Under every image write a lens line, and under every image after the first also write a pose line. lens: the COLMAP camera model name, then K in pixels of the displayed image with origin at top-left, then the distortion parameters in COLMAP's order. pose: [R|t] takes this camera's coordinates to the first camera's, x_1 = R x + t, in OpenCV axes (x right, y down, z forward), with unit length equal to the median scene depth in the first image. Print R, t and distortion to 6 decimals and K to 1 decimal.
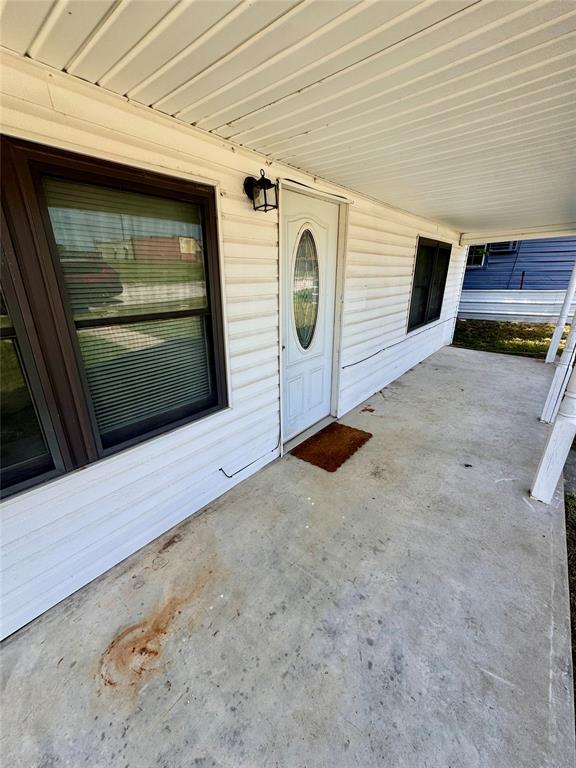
lens RADIAL K [[304.9, 0, 287.7], [0, 304.9, 382.4], [0, 0, 1]] dist [0.000429, 0.000512]
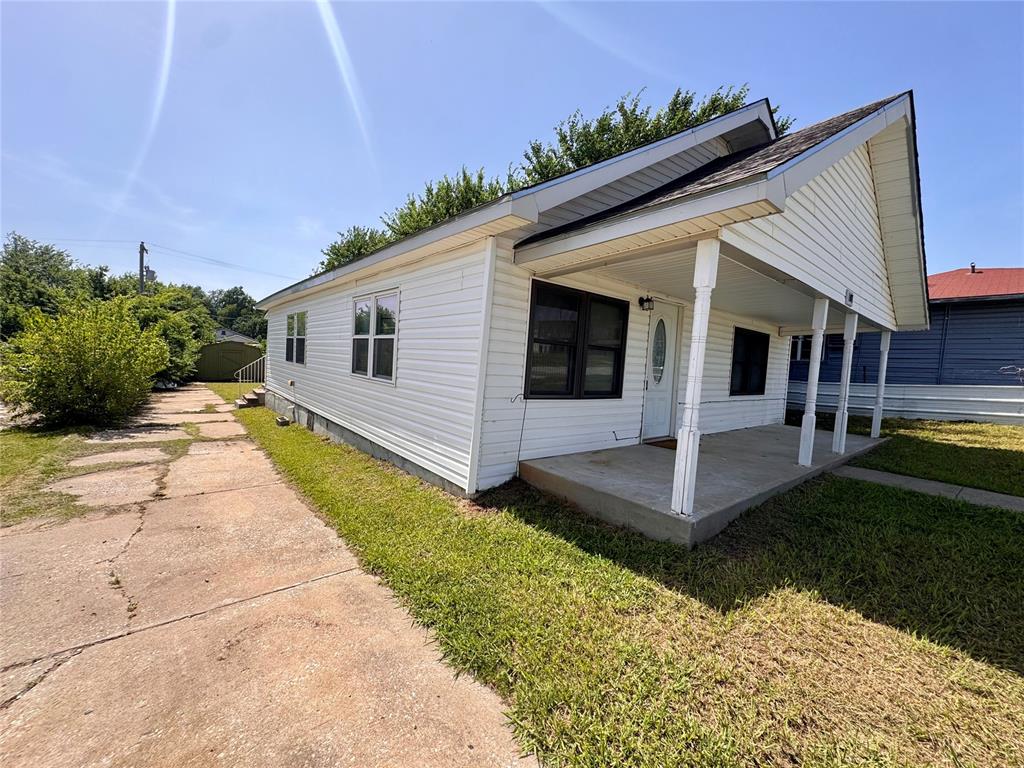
lens RADIAL K [[406.6, 0, 507.3], [0, 406.6, 379.5], [0, 0, 1]] dist [0.000429, 0.000512]
pose [[0.978711, 0.072341, -0.192069, -0.332076], [-0.126961, 0.948680, -0.289633, 0.647004], [0.161260, 0.307852, 0.937669, -1.283338]]
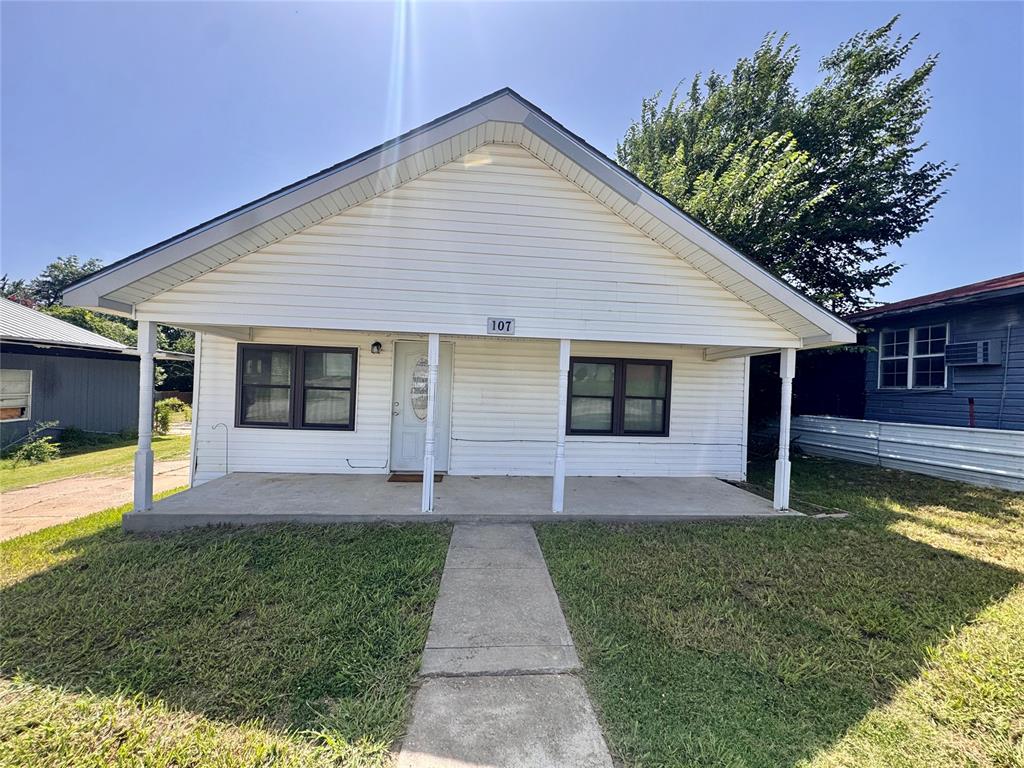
lens RADIAL K [[406.6, 0, 507.7], [0, 406.6, 388.1], [0, 0, 1]] dist [0.000429, 0.000512]
pose [[0.706899, 0.029692, -0.706691, 2.157146], [-0.274227, 0.932477, -0.235129, 0.139250], [0.651992, 0.360007, 0.667309, -0.308389]]
